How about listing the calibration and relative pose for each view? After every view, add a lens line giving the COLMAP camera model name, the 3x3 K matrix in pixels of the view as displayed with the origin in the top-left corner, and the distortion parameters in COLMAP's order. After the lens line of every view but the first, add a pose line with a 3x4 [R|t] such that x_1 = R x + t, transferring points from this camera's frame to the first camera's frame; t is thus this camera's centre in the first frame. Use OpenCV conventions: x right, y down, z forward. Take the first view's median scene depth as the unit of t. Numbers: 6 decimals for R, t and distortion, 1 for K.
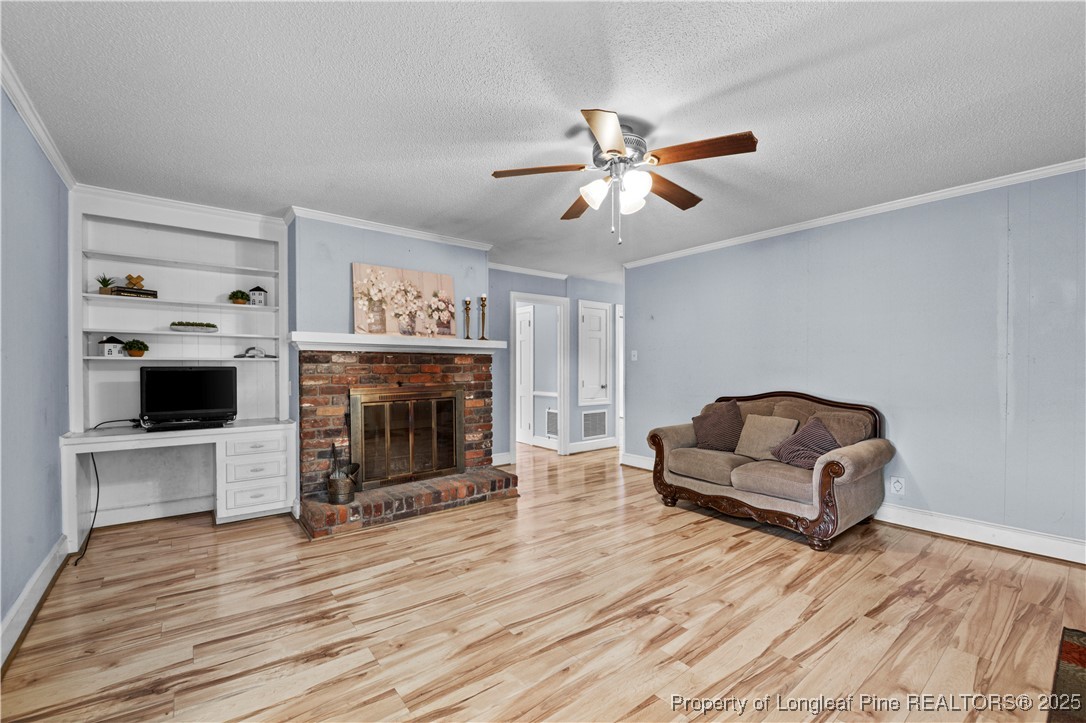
lens RADIAL K [[453.5, 0, 544.5], [0, 453.5, 375.8], [0, 0, 1]] dist [-0.001294, -0.008299]
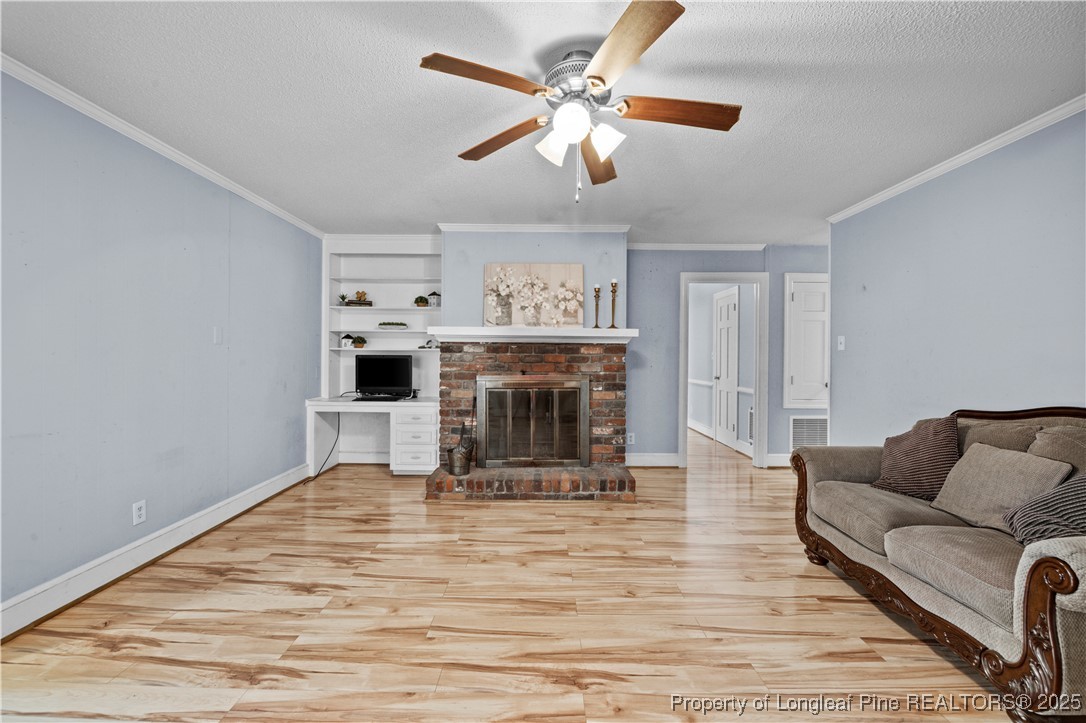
lens RADIAL K [[445.7, 0, 542.6], [0, 445.7, 360.4], [0, 0, 1]] dist [-0.000378, -0.008470]
pose [[0.780641, 0.012127, -0.624862, 0.420378], [-0.020105, 0.999782, -0.005713, -0.005784], [0.624656, 0.017023, 0.780715, 0.247391]]
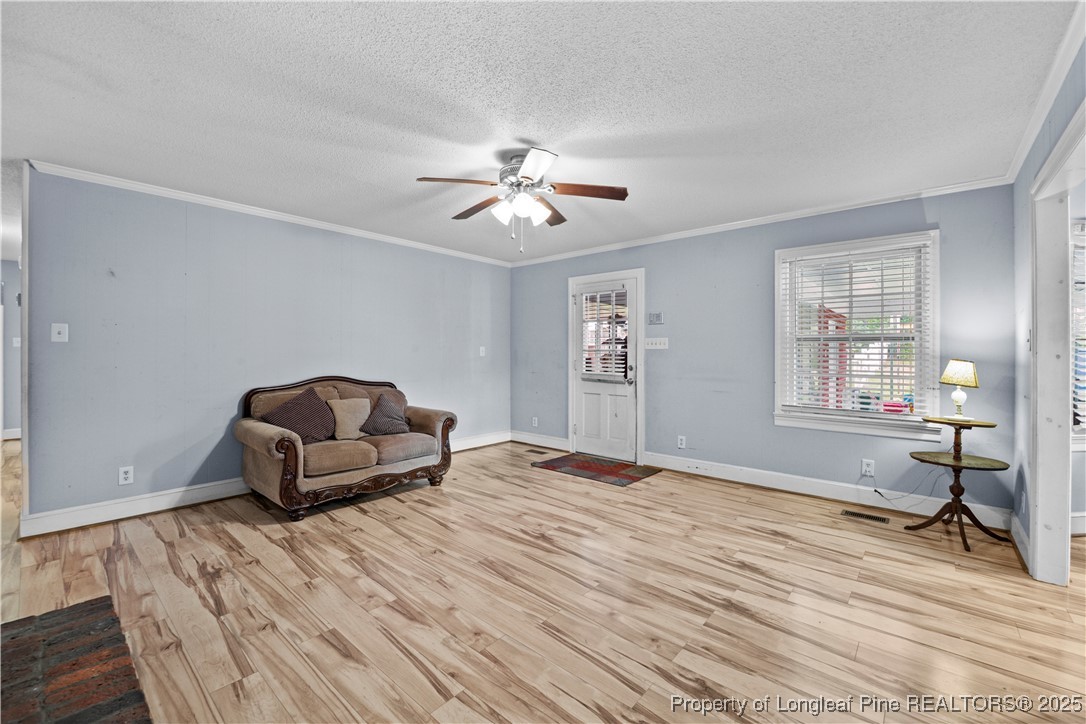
lens RADIAL K [[445.7, 0, 542.6], [0, 445.7, 360.9], [0, 0, 1]] dist [-0.000378, -0.008470]
pose [[-0.182467, -0.016600, 0.983072, -0.694070], [0.017546, 0.999643, 0.020136, -0.015995], [-0.983055, 0.020923, -0.182110, 0.803929]]
